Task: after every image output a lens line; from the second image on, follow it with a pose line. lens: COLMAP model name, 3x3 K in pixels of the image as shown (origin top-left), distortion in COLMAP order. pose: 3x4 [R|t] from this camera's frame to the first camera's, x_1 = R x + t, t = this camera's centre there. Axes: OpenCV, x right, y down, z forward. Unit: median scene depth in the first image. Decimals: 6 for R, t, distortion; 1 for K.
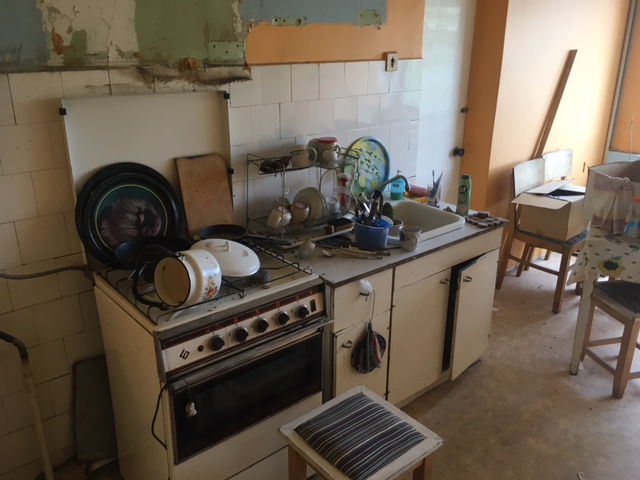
lens RADIAL K [[538.9, 0, 320.0], [0, 538.9, 239.9], [0, 0, 1]] dist [0.051687, -0.109402]
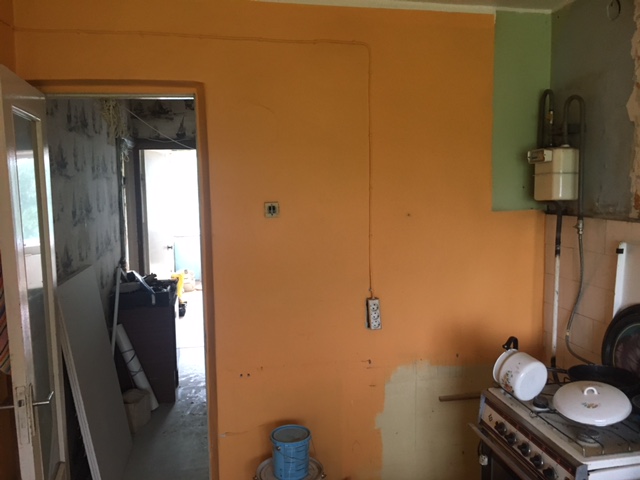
lens RADIAL K [[538.9, 0, 320.8], [0, 538.9, 240.9], [0, 0, 1]] dist [0.051687, -0.109402]
pose [[-0.506179, 0.098822, -0.856748, 1.012194], [-0.284447, 0.918695, 0.274023, -0.417939], [0.814170, 0.382404, -0.436915, 0.990245]]
